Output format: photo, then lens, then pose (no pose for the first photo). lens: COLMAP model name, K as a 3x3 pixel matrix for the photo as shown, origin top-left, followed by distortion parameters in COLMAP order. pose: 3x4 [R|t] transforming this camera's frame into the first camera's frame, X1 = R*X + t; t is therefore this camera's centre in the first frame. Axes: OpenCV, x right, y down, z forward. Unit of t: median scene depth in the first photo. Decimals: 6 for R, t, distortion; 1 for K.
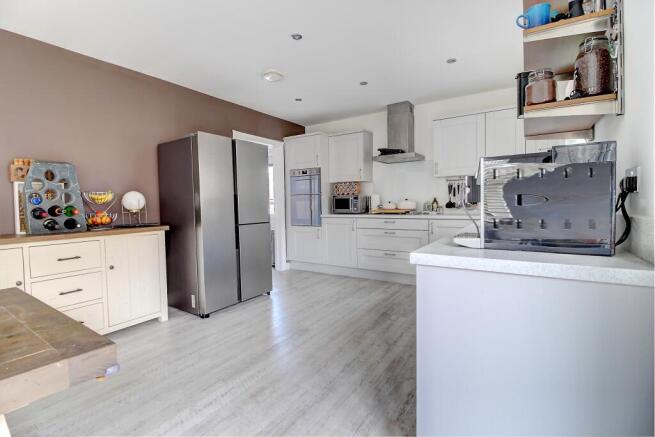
lens RADIAL K [[298.3, 0, 327.9], [0, 298.3, 216.0], [0, 0, 1]] dist [-0.000693, -0.000109]
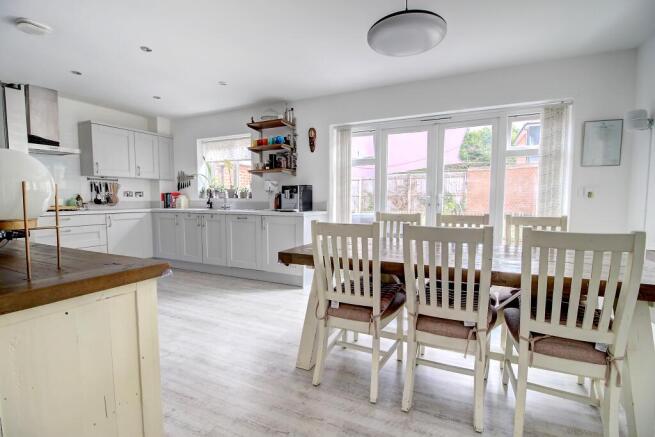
lens RADIAL K [[303.4, 0, 327.5], [0, 303.4, 217.5], [0, 0, 1]] dist [-0.002315, -0.000488]
pose [[-0.133855, -0.045053, 0.989976, -0.960603], [0.042050, 0.997808, 0.051095, 0.001401], [-0.990108, 0.048468, -0.131667, 0.351917]]
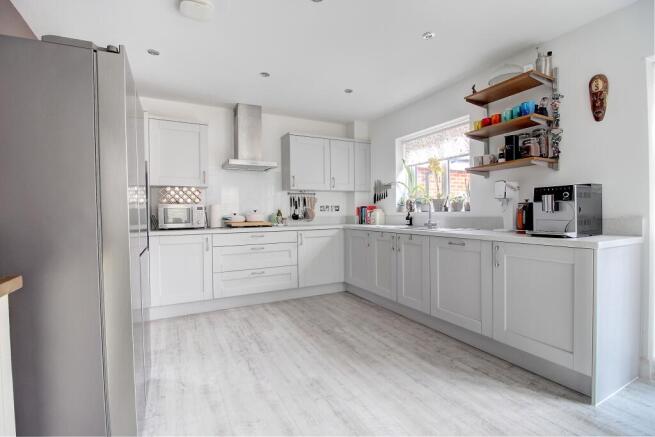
lens RADIAL K [[303.4, 0, 327.5], [0, 303.4, 217.5], [0, 0, 1]] dist [-0.002315, -0.000488]
pose [[0.495936, -0.003346, 0.868353, -0.540072], [0.039491, 0.999045, -0.018705, -0.011678], [-0.867461, 0.043568, 0.495595, 0.429255]]
